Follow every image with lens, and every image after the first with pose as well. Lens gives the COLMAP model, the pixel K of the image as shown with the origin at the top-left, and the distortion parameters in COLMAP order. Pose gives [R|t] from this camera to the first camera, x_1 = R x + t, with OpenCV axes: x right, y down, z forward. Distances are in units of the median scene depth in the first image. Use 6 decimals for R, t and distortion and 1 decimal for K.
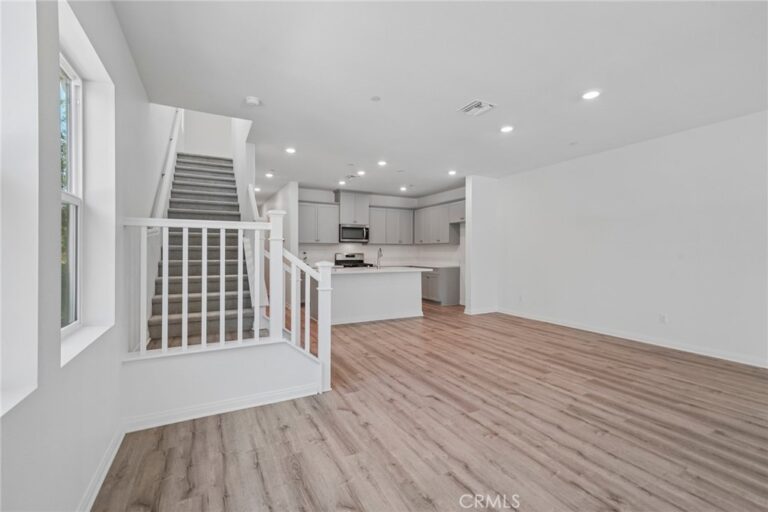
lens RADIAL K [[332.0, 0, 379.8], [0, 332.0, 251.1], [0, 0, 1]] dist [0.007908, -0.000011]
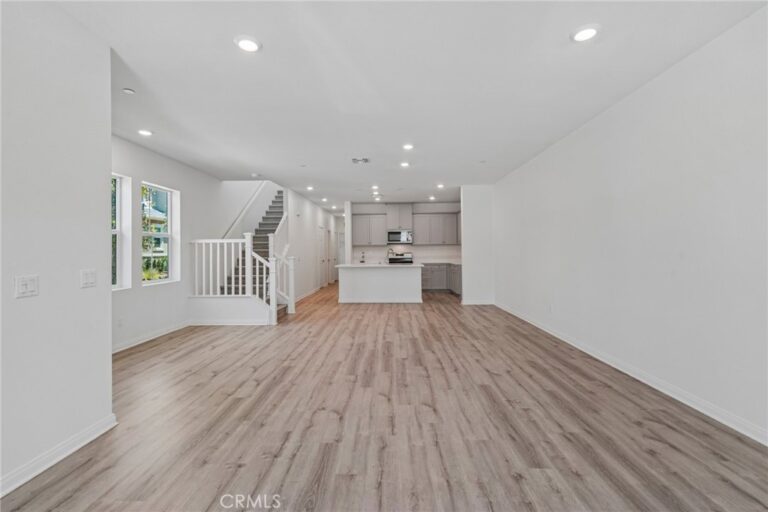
lens RADIAL K [[341.0, 0, 374.7], [0, 341.0, 251.7], [0, 0, 1]] dist [0.009019, -0.000188]
pose [[0.871151, -0.010269, -0.490907, 1.132002], [0.012494, 0.999921, 0.001253, 0.000797], [0.490855, -0.007225, 0.871211, -0.366960]]
